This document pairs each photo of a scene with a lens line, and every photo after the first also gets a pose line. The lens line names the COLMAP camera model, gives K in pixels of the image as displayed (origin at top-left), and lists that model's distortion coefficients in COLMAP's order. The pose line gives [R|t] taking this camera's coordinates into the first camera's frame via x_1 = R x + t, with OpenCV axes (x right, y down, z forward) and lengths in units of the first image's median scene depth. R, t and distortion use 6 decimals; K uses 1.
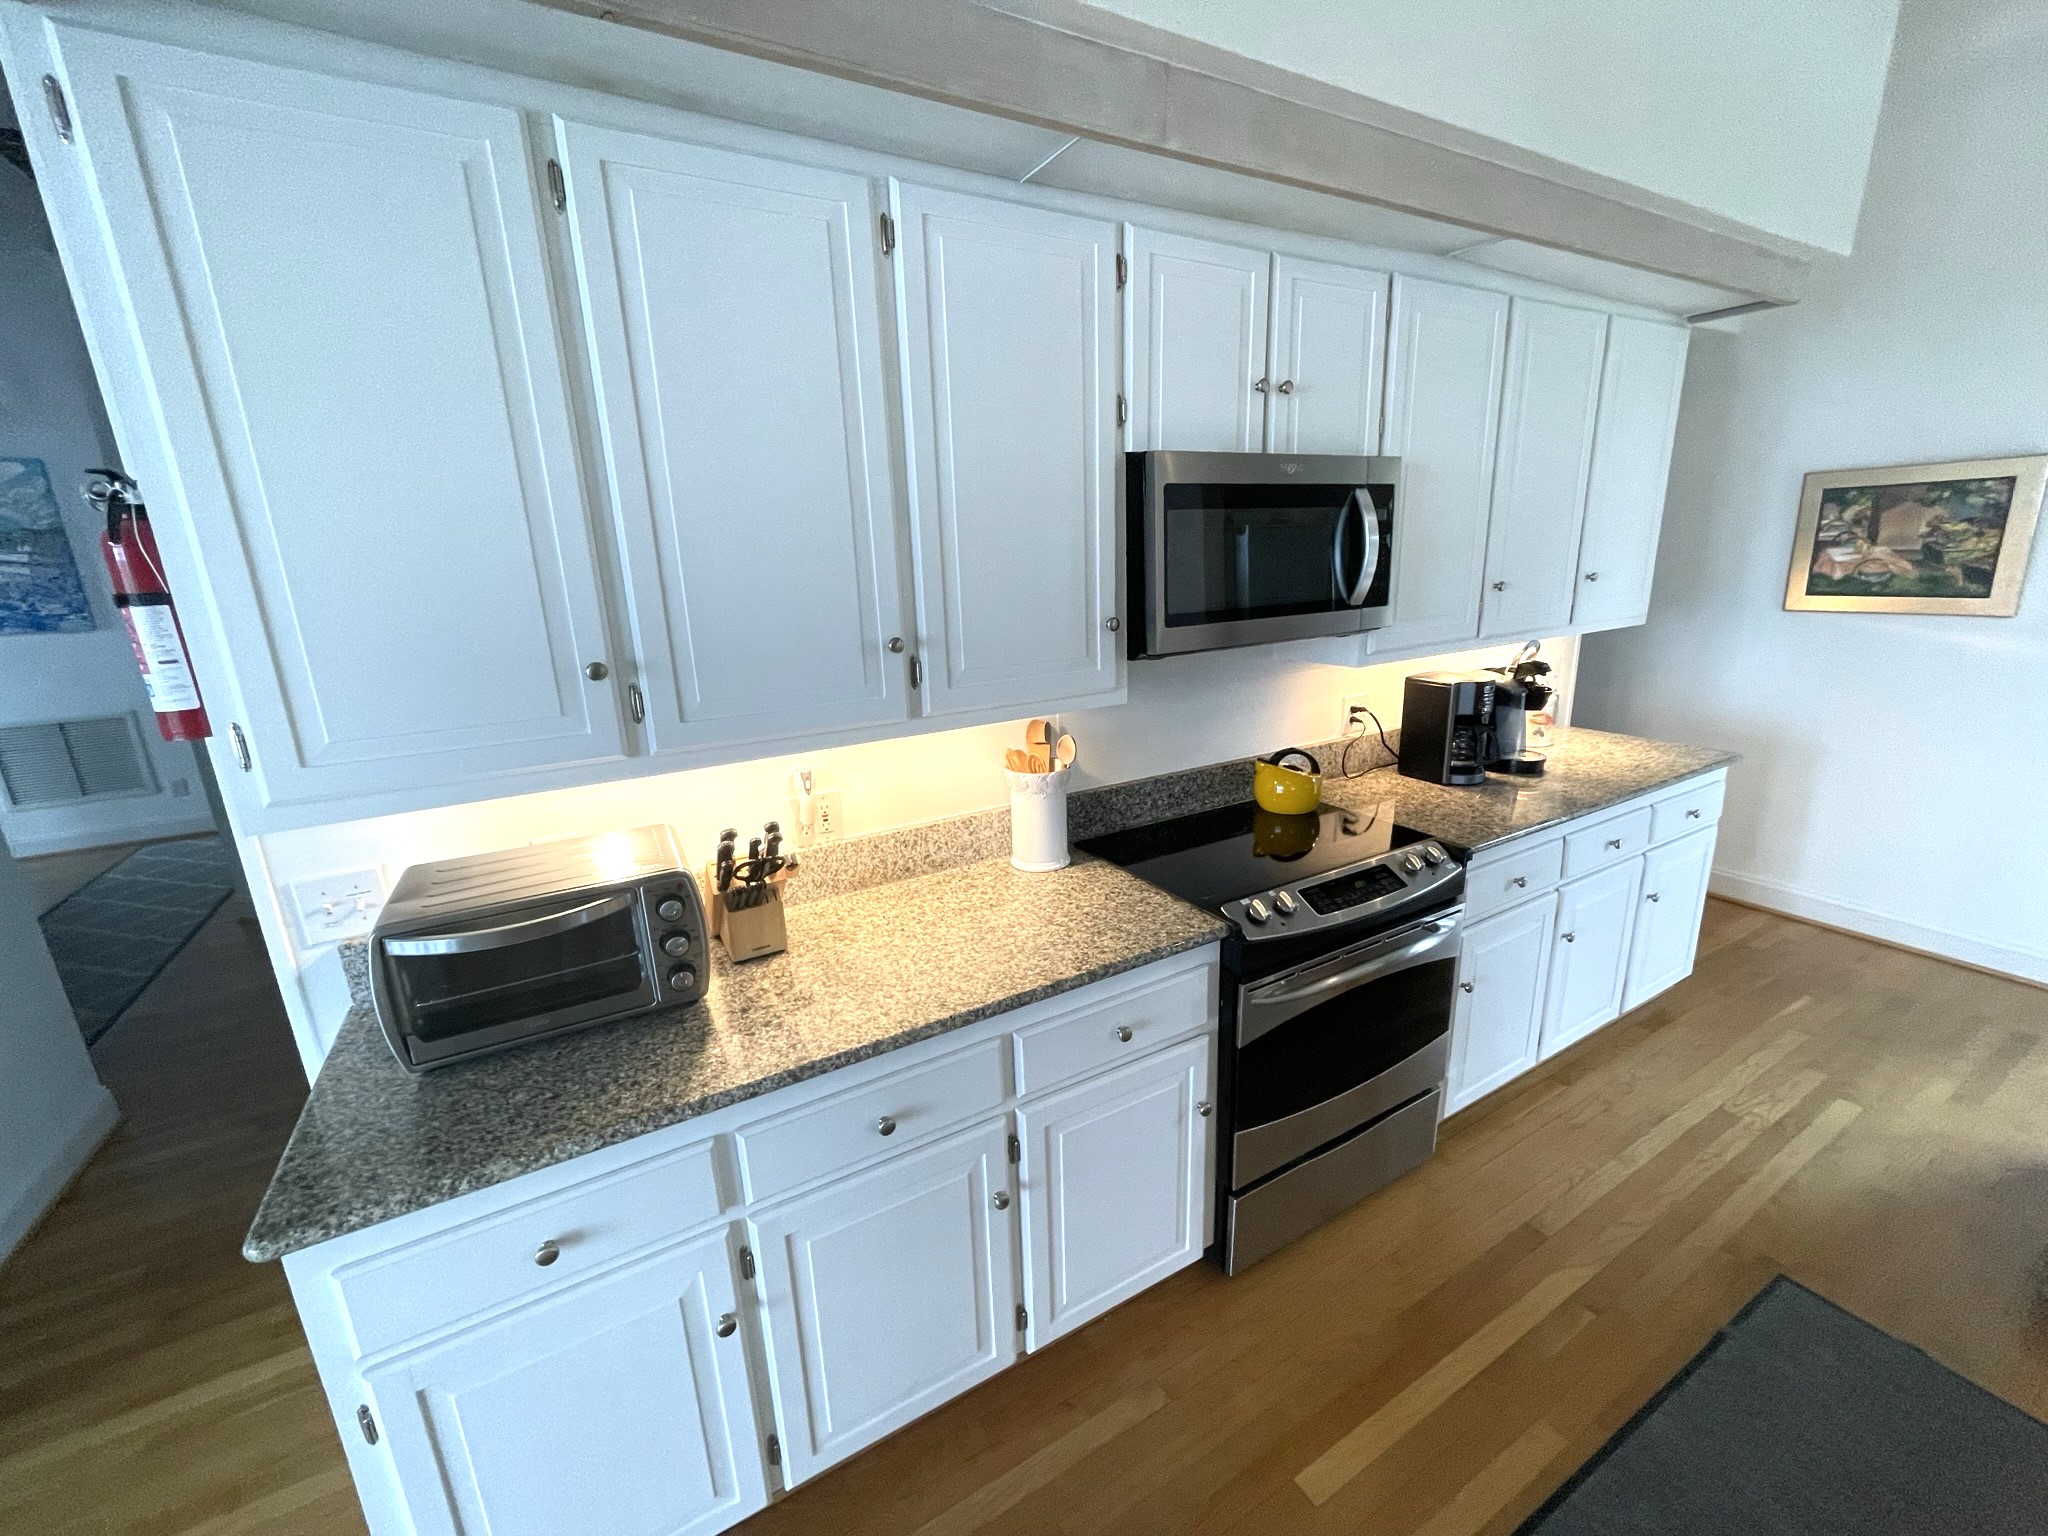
lens RADIAL K [[825.3, 0, 1024.1], [0, 825.3, 769.8], [0, 0, 1]] dist [-0.002927, -0.000468]
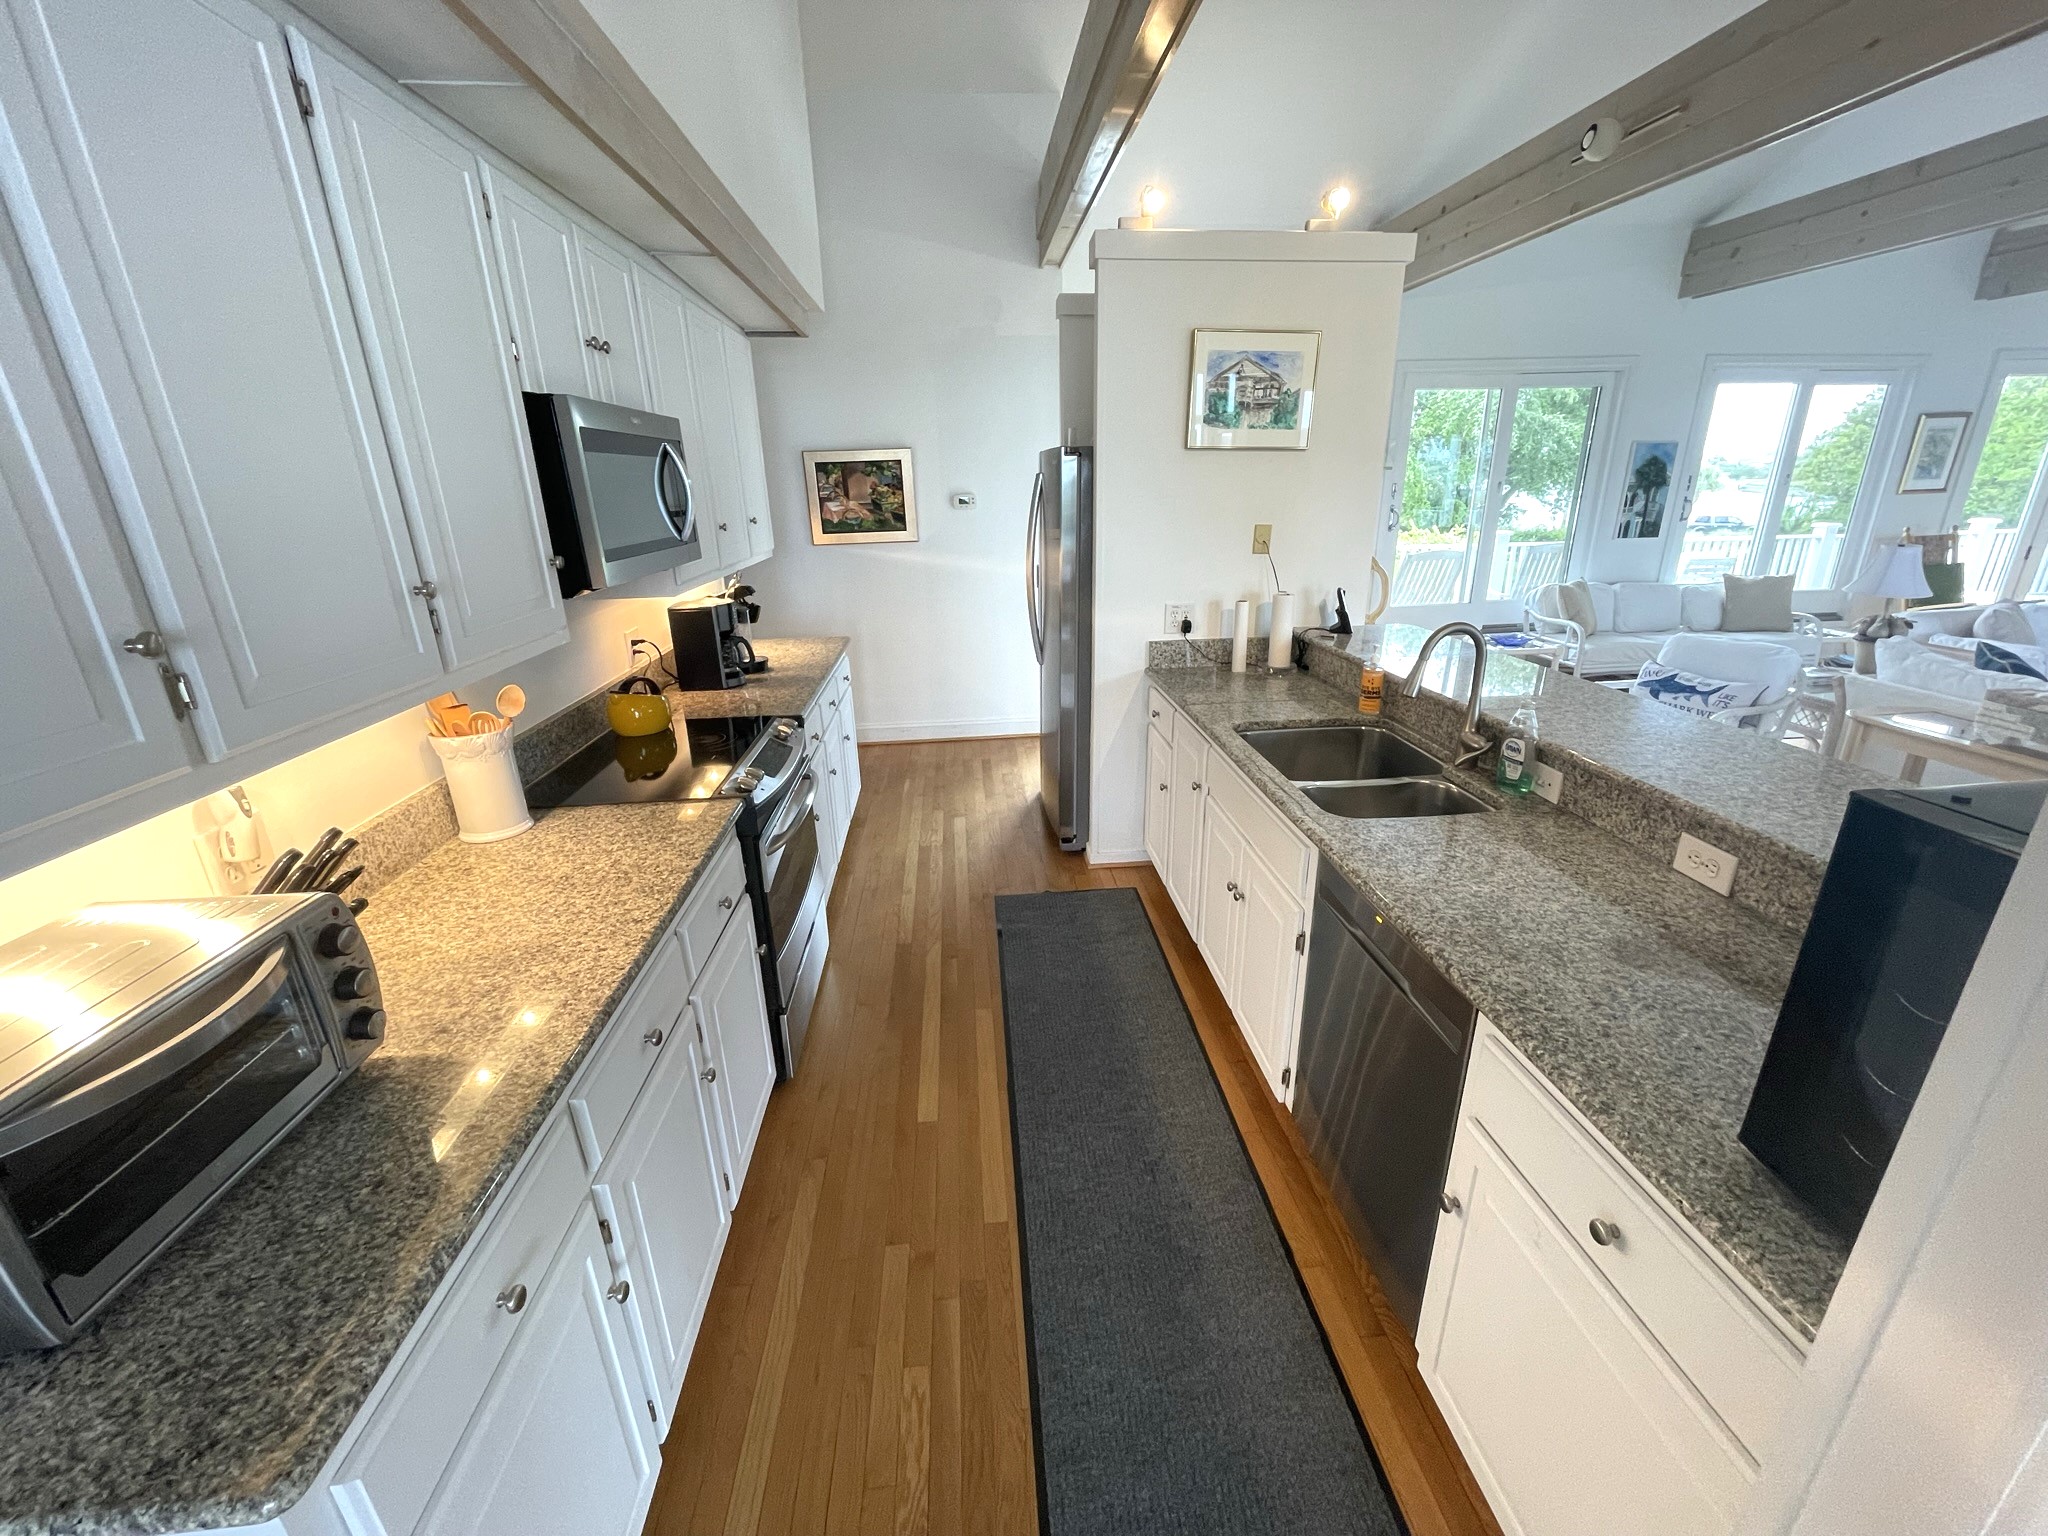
lens RADIAL K [[825.3, 0, 1028.7], [0, 825.3, 768.0], [0, 0, 1]] dist [-0.002927, -0.000468]
pose [[0.422022, -0.271885, 0.864856, -0.397417], [0.239492, 0.953517, 0.182892, 0.013511], [-0.874380, 0.129942, 0.467519, 0.024319]]
